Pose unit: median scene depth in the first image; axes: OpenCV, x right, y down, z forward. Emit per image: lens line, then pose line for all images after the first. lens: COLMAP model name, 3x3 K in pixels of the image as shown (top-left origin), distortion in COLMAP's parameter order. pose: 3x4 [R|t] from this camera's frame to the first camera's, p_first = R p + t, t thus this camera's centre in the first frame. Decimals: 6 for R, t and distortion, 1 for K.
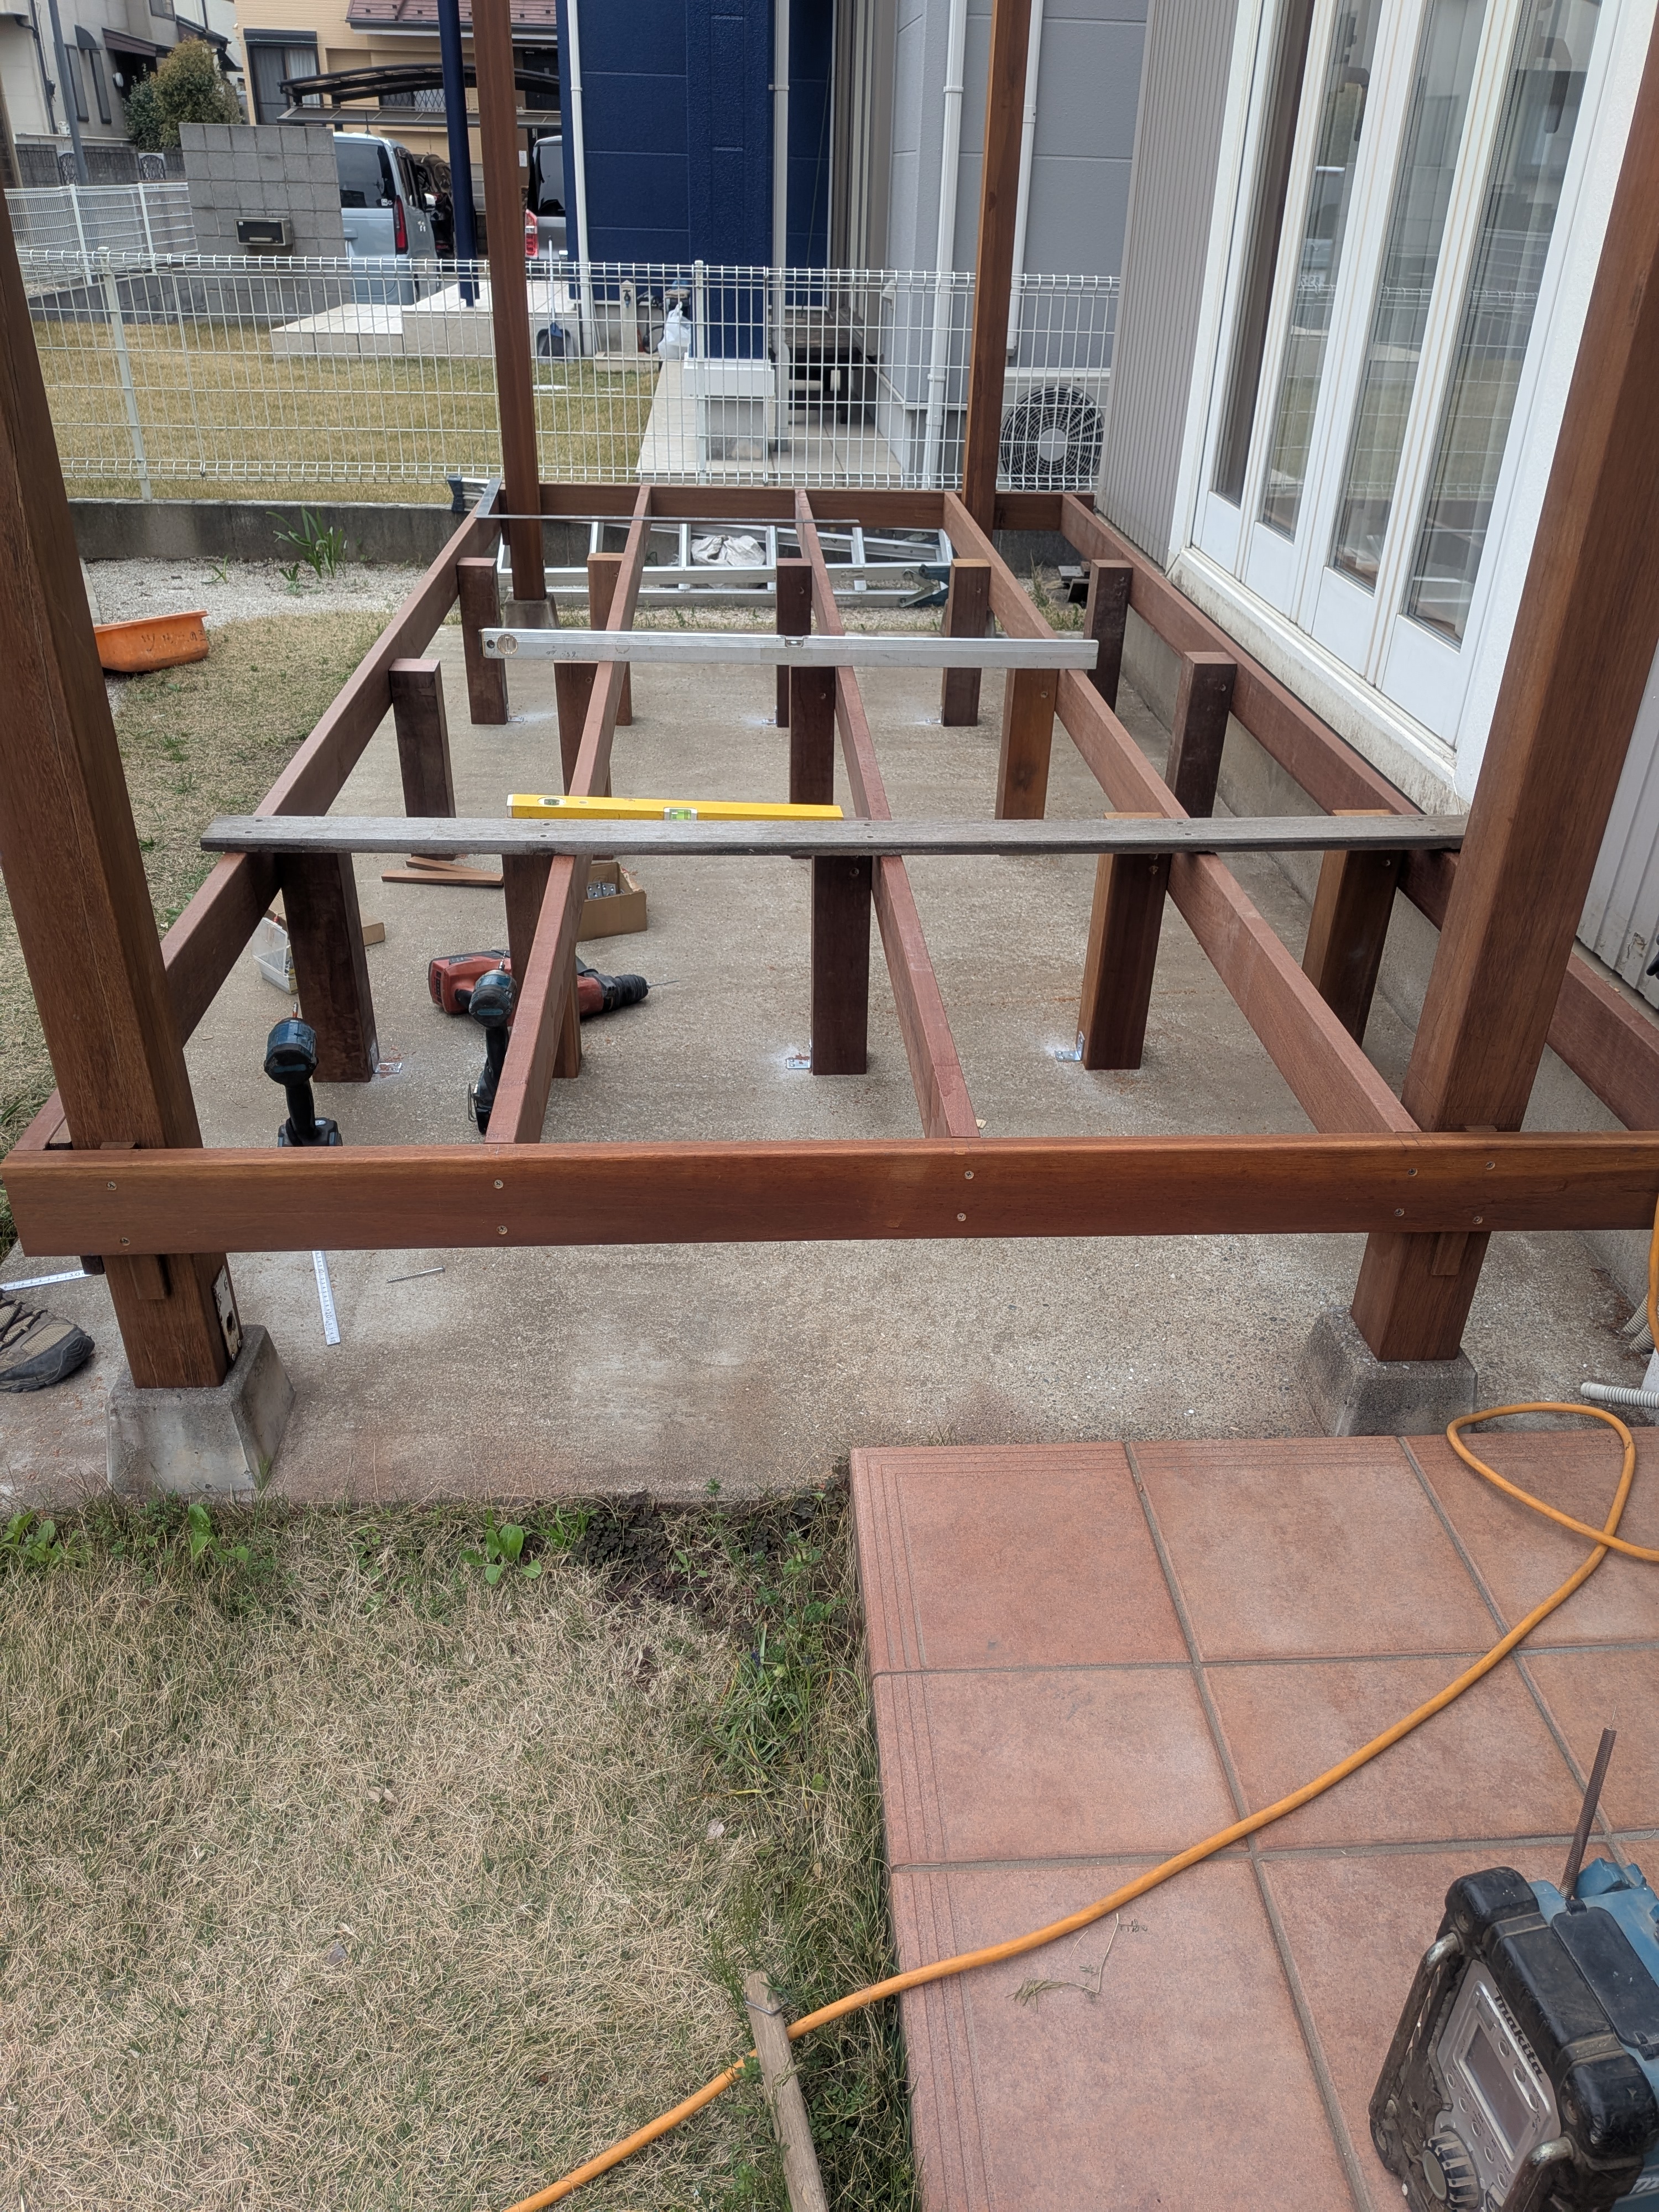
lens RADIAL K [[1597.4, 0, 829.8], [0, 1597.4, 1137.9], [0, 0, 1]] dist [0.033039, -0.046323]
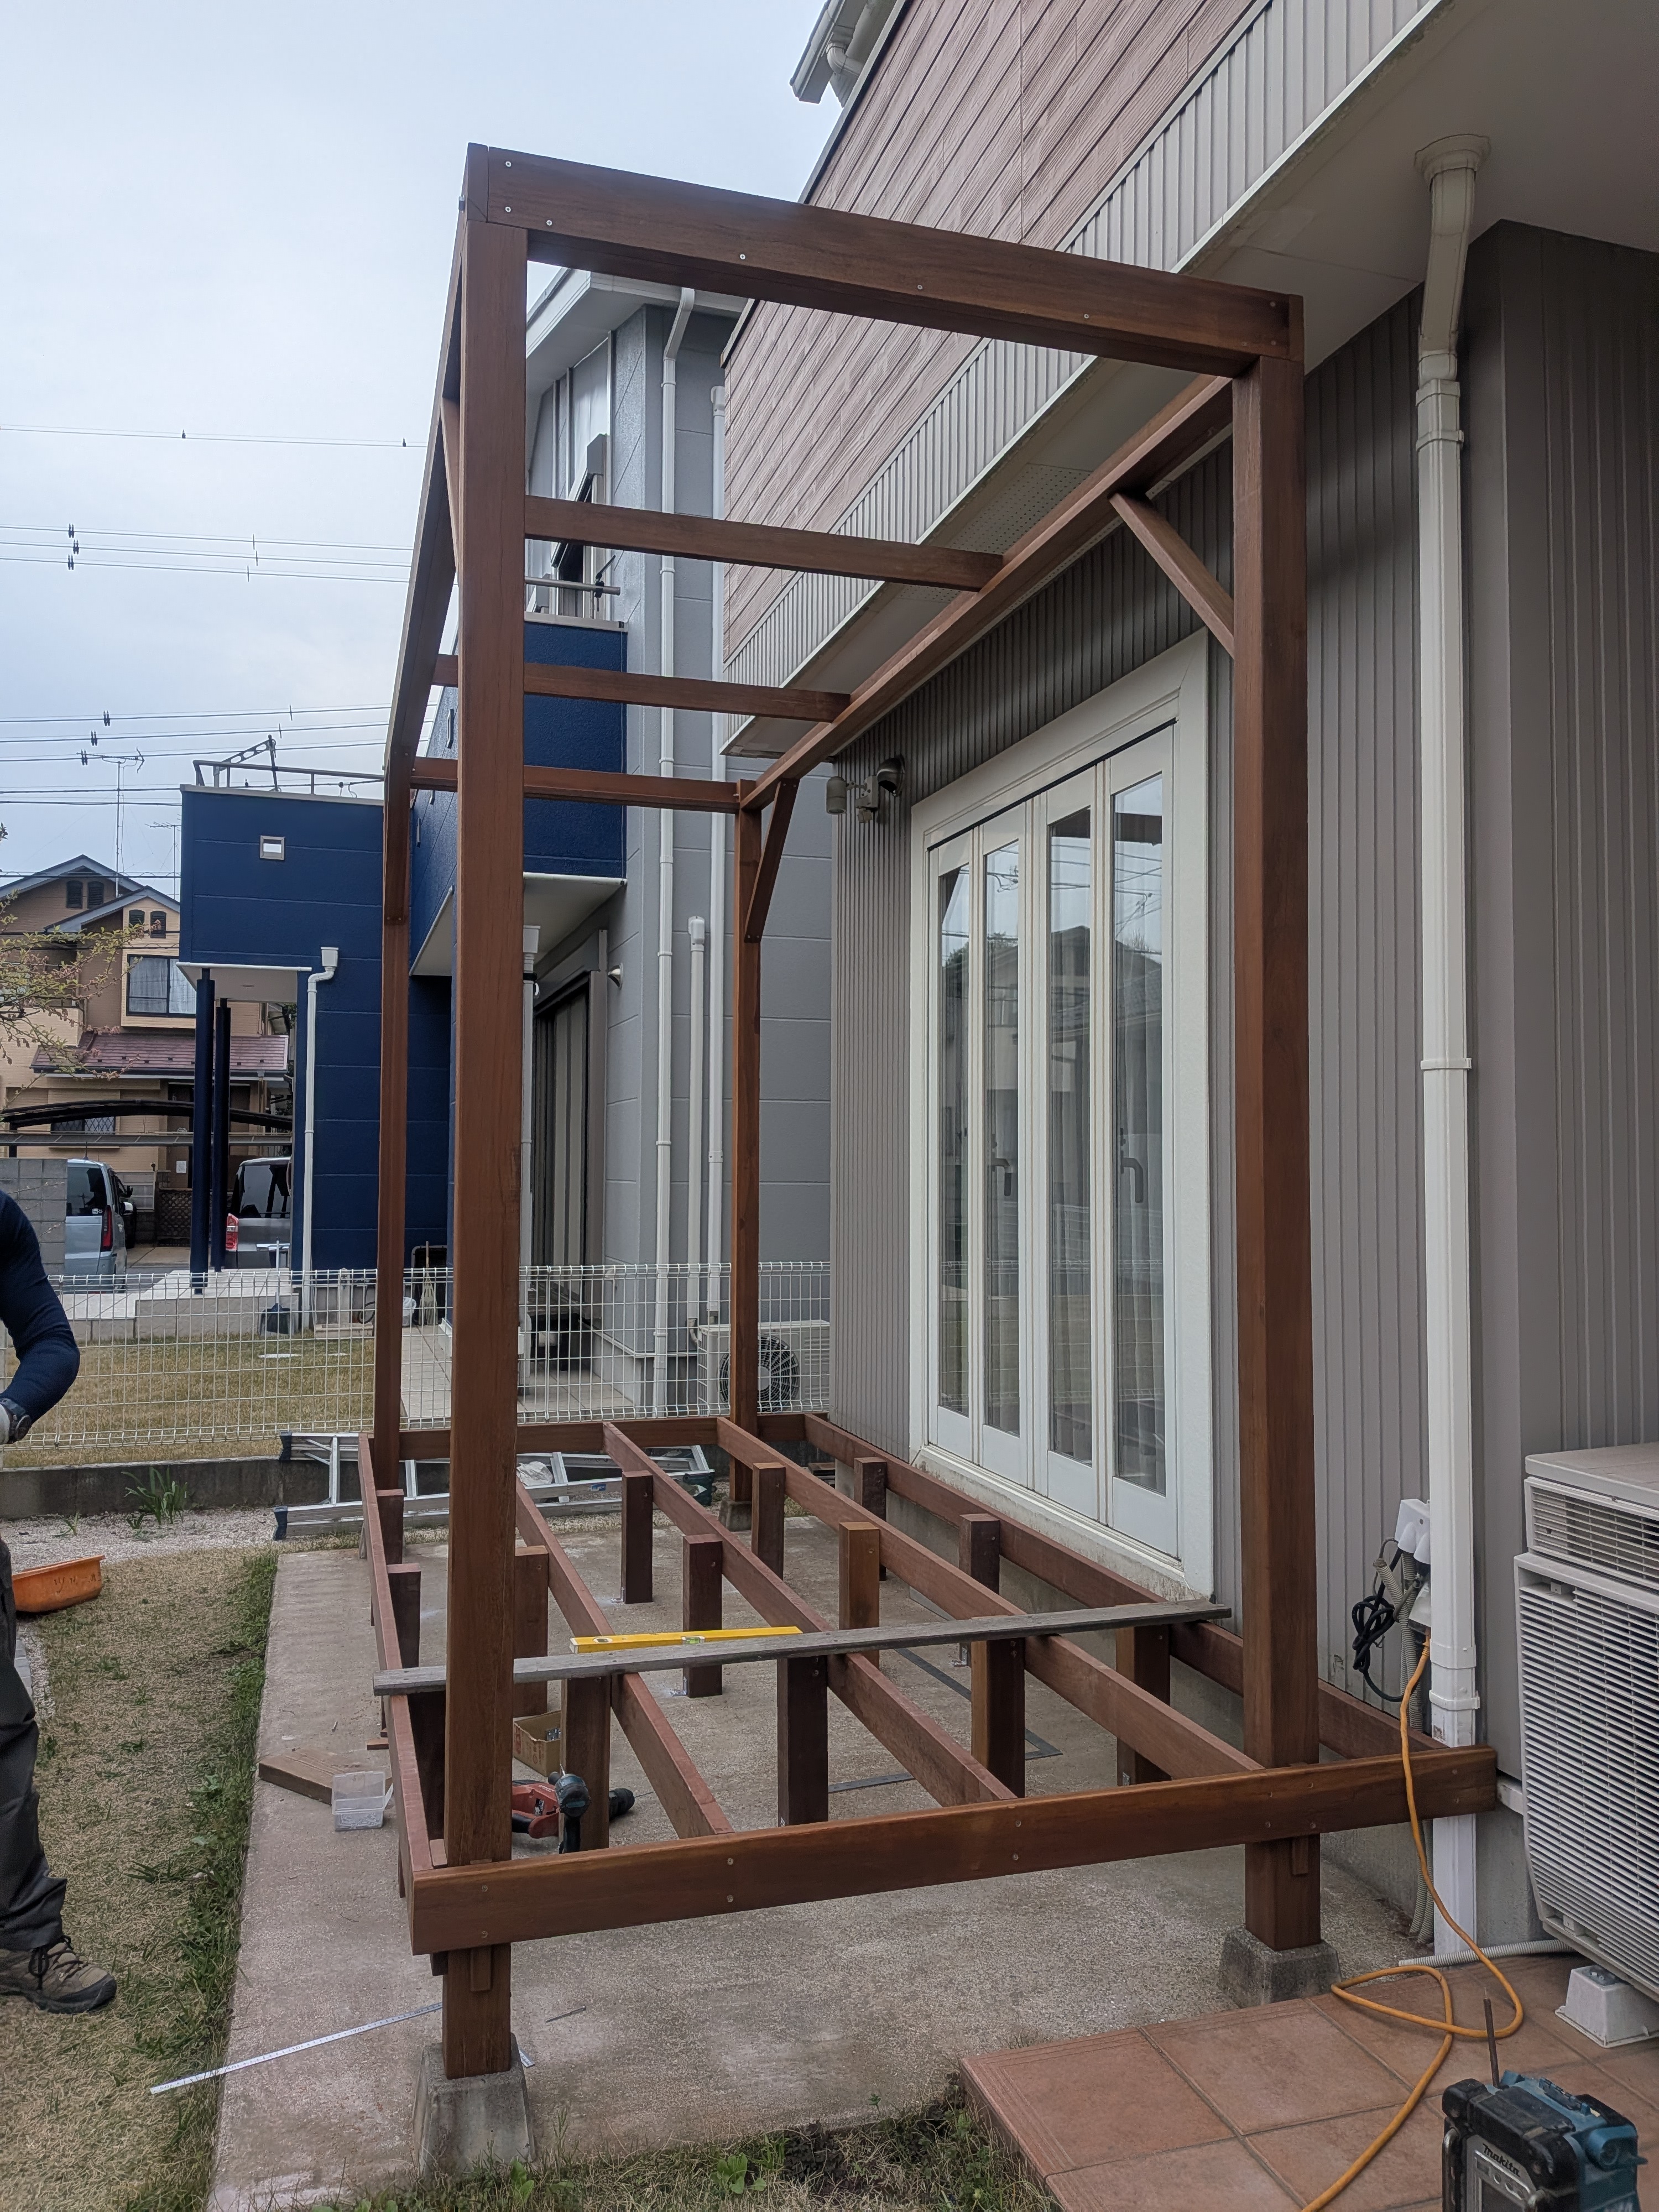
lens RADIAL K [[1575.9, 0, 829.5], [0, 1575.9, 1106.0], [0, 0, 1]] dist [0.066399, -0.114703]
pose [[0.970638, -0.010967, 0.240293, -0.312459], [0.140305, 0.837237, -0.528535, 0.159010], [-0.195386, 0.546730, 0.814193, -0.420060]]
